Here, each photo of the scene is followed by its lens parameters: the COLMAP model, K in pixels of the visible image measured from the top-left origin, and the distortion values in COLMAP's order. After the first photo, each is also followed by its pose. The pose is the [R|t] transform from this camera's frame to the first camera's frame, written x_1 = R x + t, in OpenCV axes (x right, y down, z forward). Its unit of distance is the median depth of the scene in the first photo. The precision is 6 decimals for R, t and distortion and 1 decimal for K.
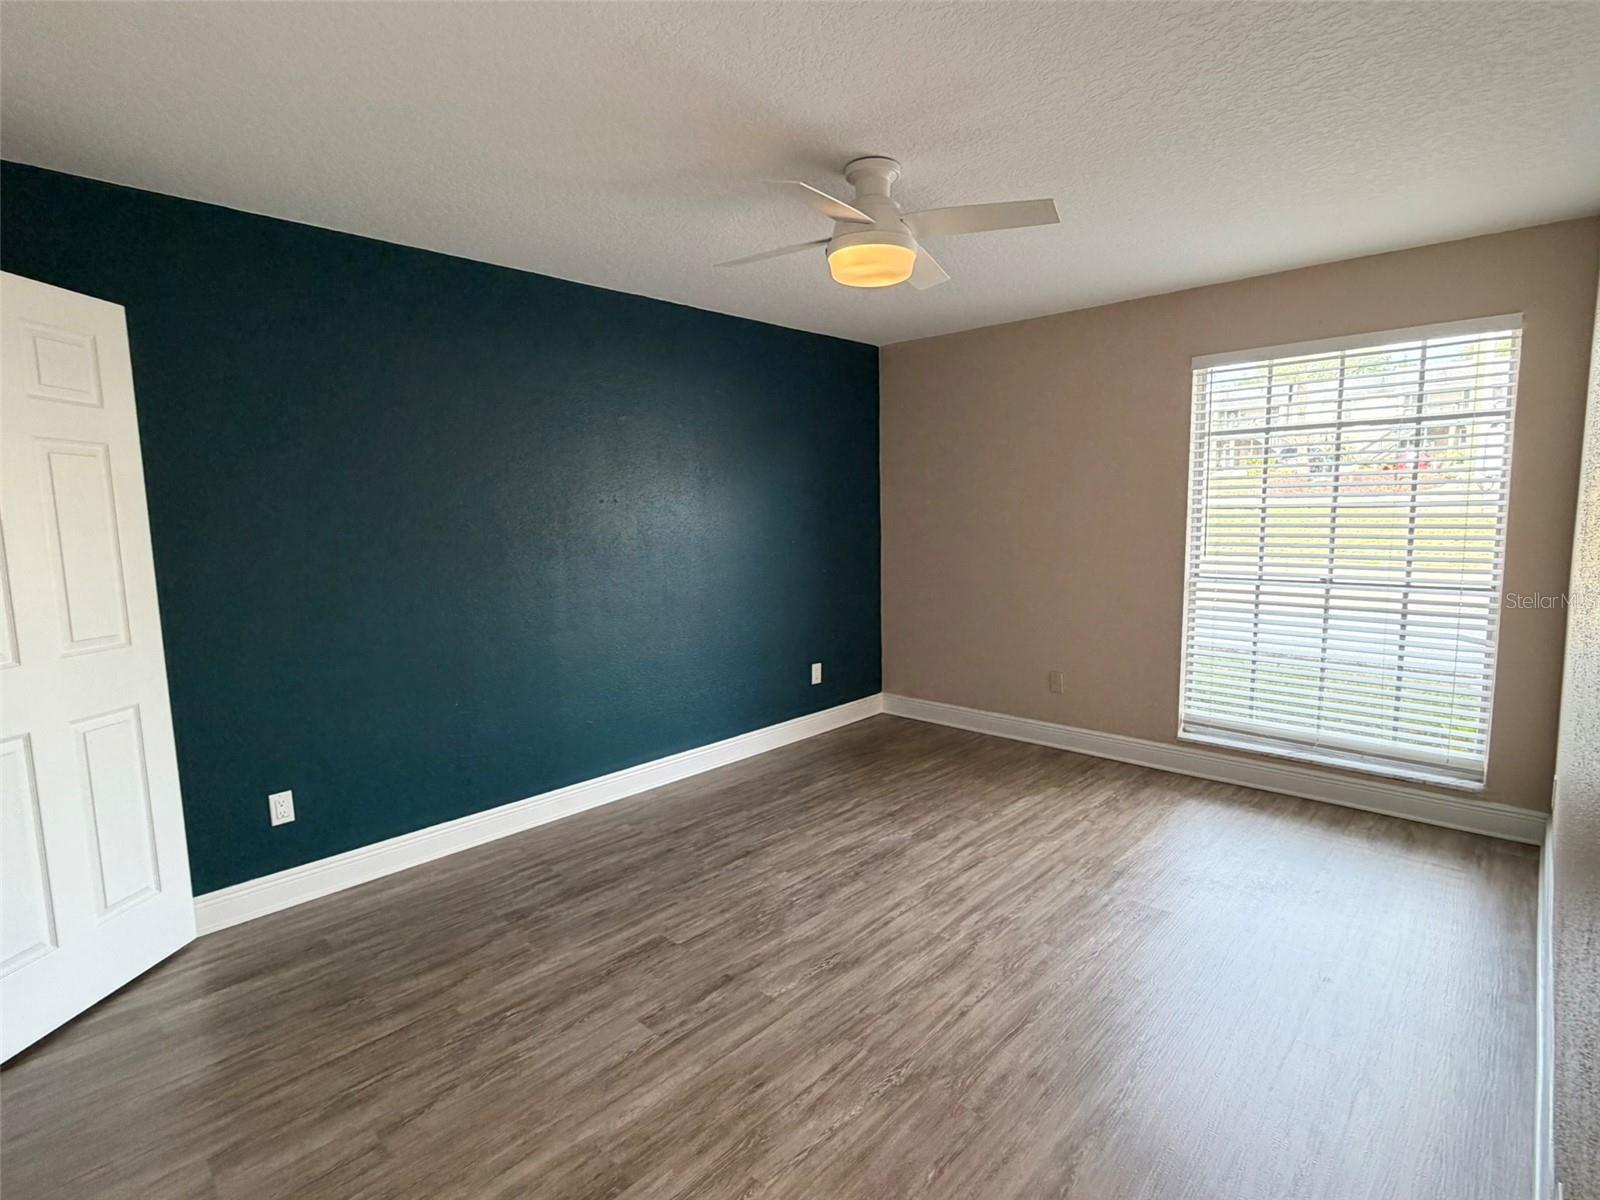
lens RADIAL K [[782.4, 0, 800.0], [0, 782.4, 600.0], [0, 0, 1]] dist [-0.000263, -0.000316]
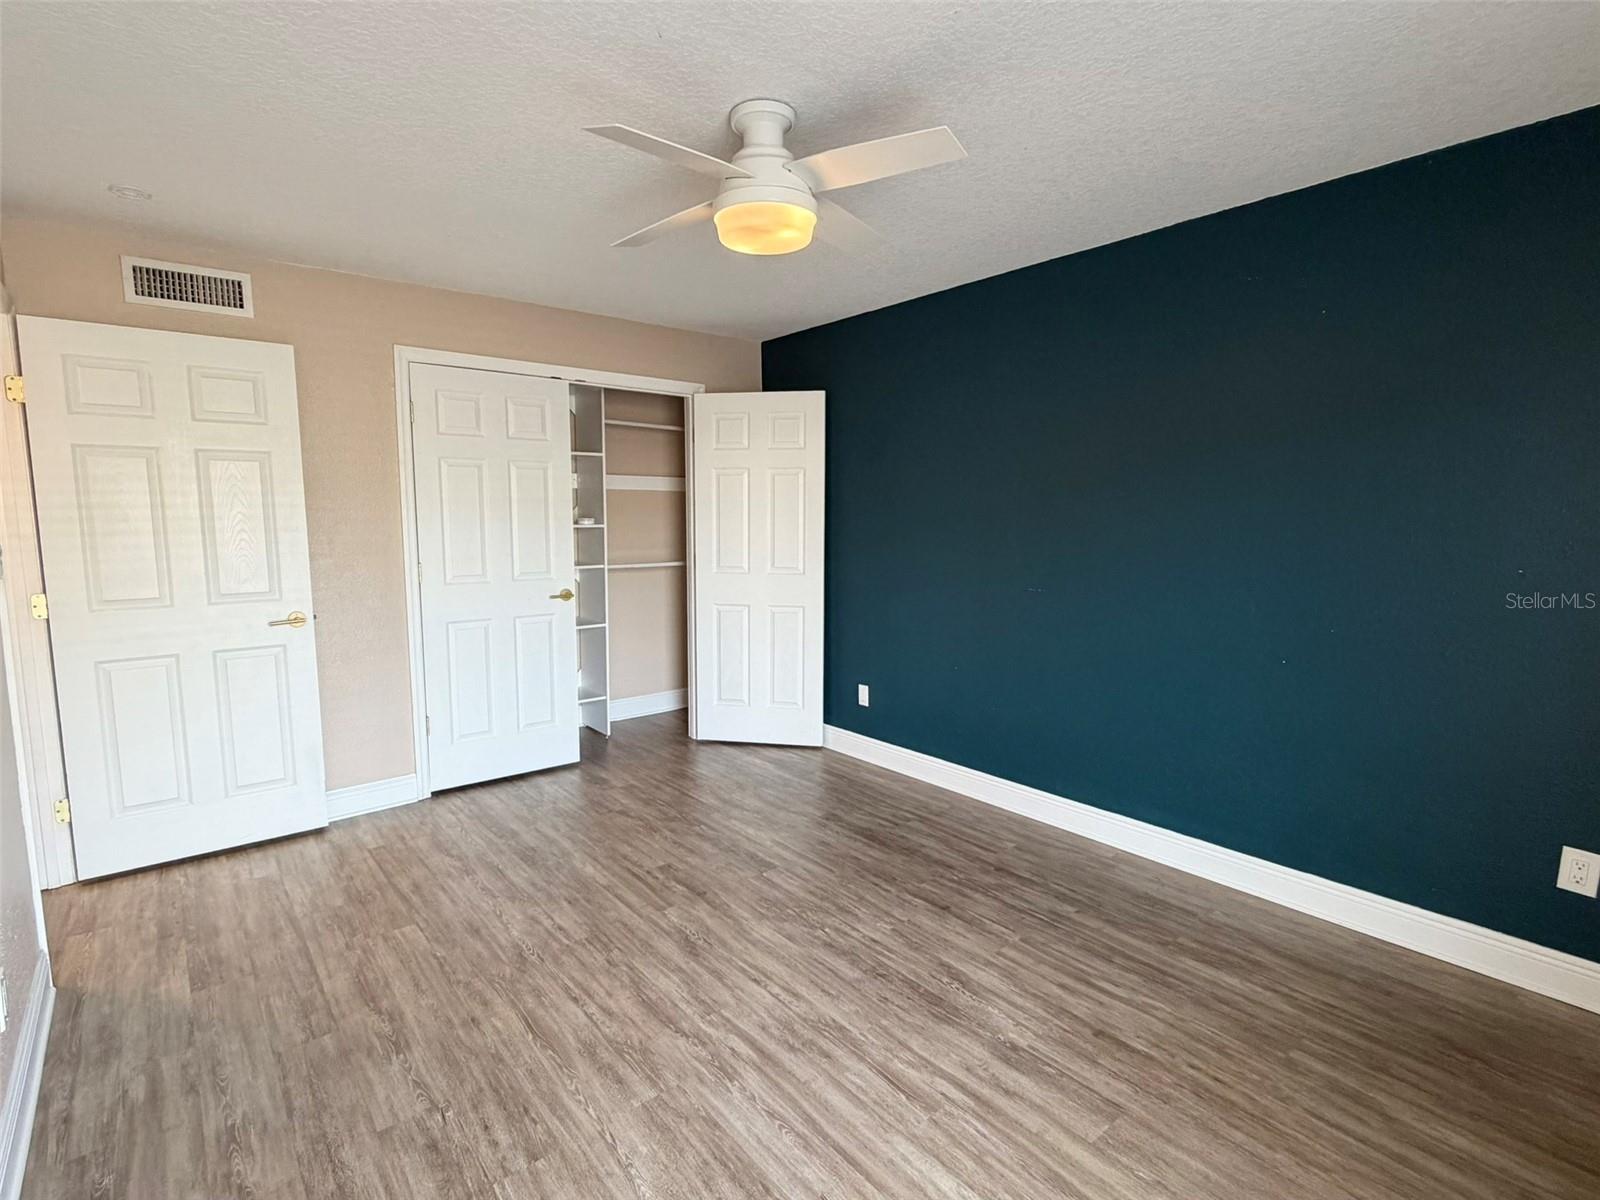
lens RADIAL K [[782.4, 0, 800.0], [0, 782.4, 600.0], [0, 0, 1]] dist [-0.000263, -0.000316]
pose [[-0.115765, 0.133676, -0.984240, 0.780568], [-0.106564, 0.983512, 0.146111, -0.120849], [0.987544, 0.121799, -0.099611, 0.926937]]
